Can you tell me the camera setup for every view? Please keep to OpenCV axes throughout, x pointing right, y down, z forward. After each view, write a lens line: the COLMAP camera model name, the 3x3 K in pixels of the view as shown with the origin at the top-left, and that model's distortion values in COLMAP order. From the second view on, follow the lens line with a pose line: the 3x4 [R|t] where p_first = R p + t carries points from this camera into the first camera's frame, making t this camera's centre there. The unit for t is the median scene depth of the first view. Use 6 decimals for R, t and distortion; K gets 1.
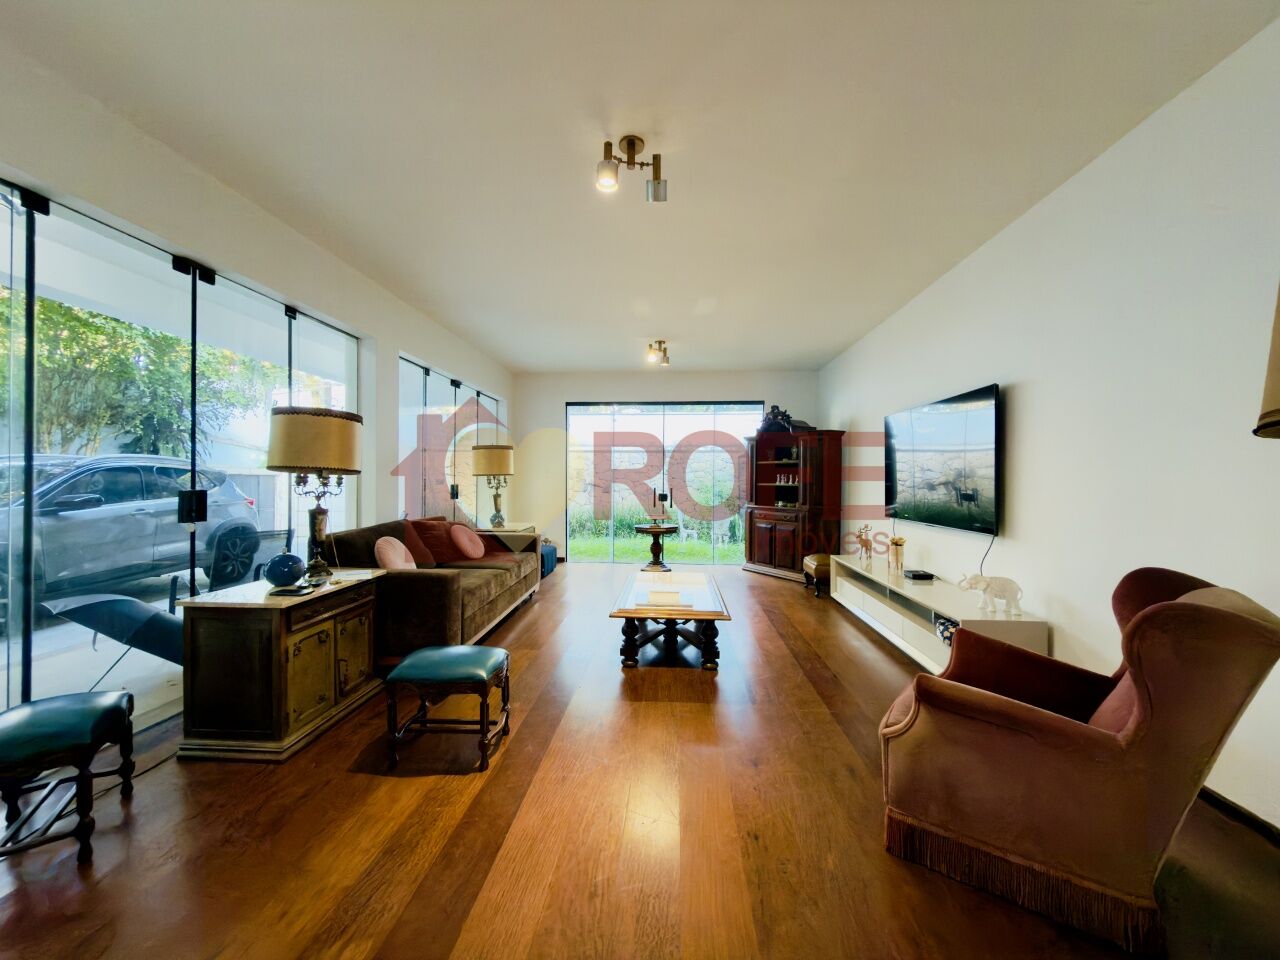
lens RADIAL K [[508.2, 0, 639.5], [0, 508.2, 479.0], [0, 0, 1]] dist [0.000609, -0.000220]
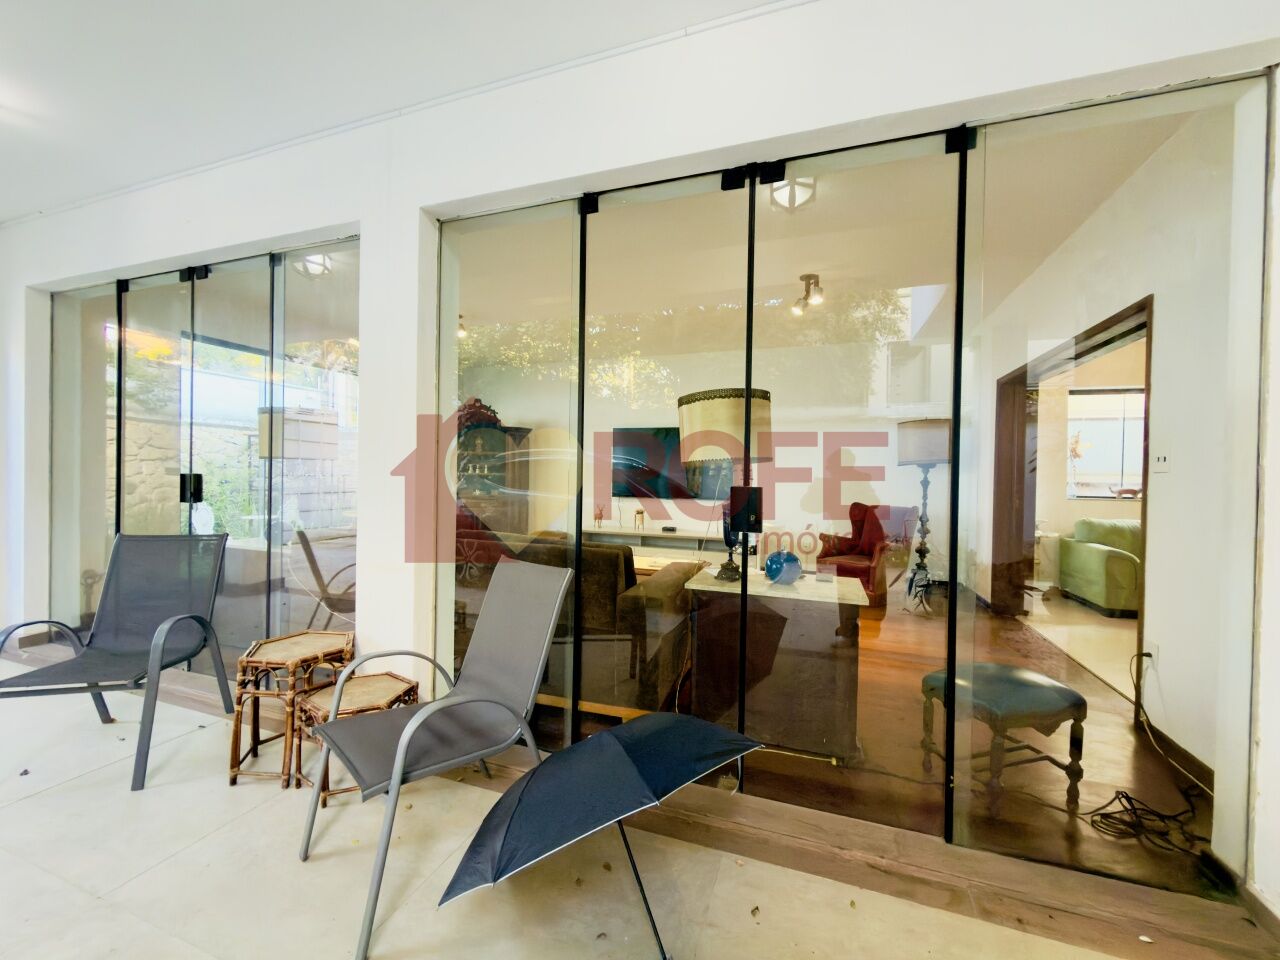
lens RADIAL K [[508.2, 0, 643.4], [0, 508.2, 480.6], [0, 0, 1]] dist [0.000609, -0.000220]
pose [[-0.257809, 0.003889, -0.966188, -0.122114], [-0.016575, 0.999827, 0.008447, 0.007272], [0.966054, 0.018192, -0.257700, 0.835088]]
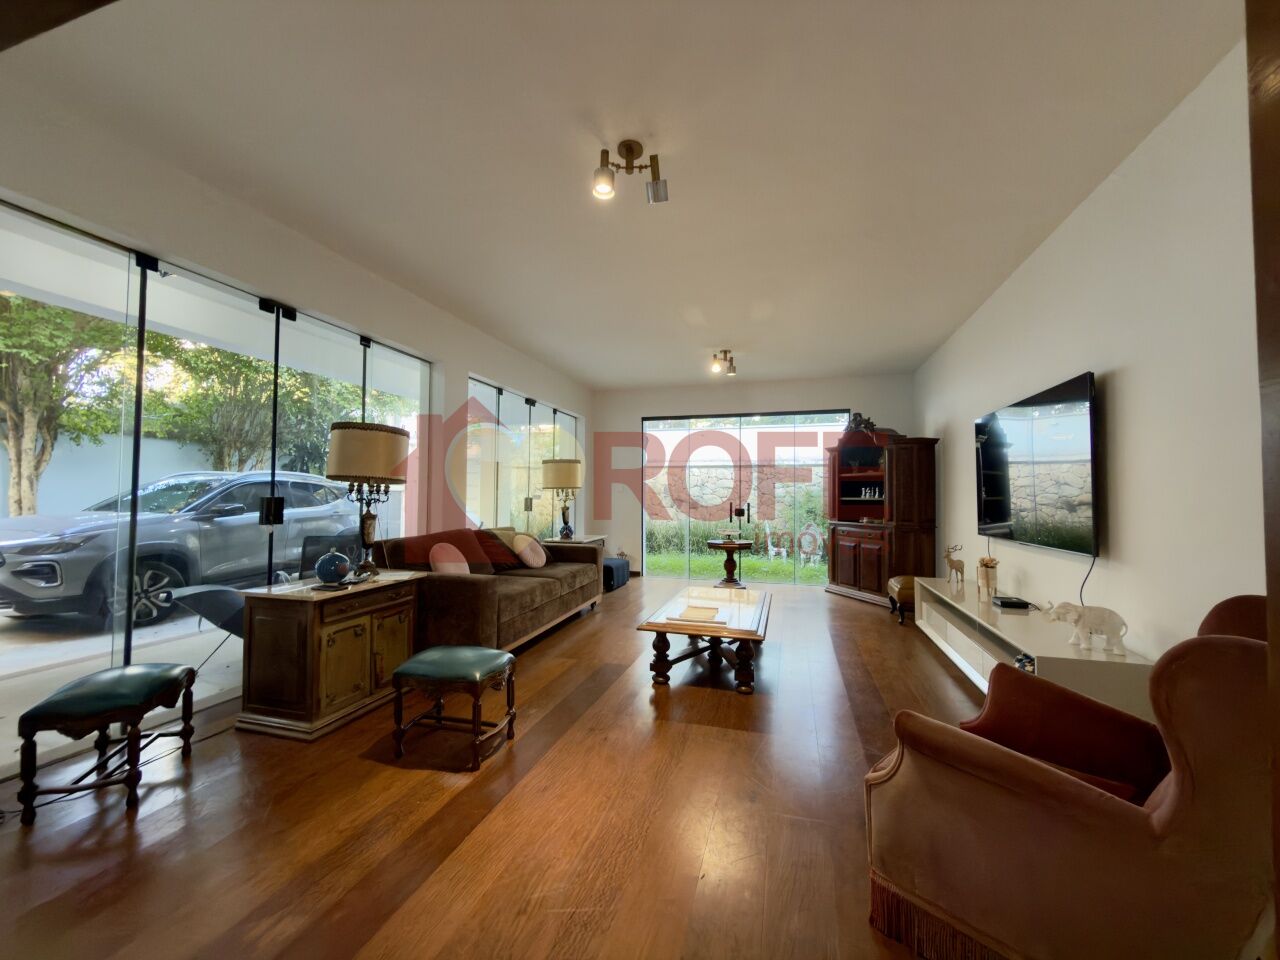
lens RADIAL K [[508.2, 0, 639.9], [0, 508.2, 479.3], [0, 0, 1]] dist [0.000609, -0.000220]
pose [[0.976615, -0.005718, -0.214921, 0.152470], [-0.001847, 0.999386, -0.034980, 0.016641], [0.214989, 0.034559, 0.976005, 0.038300]]
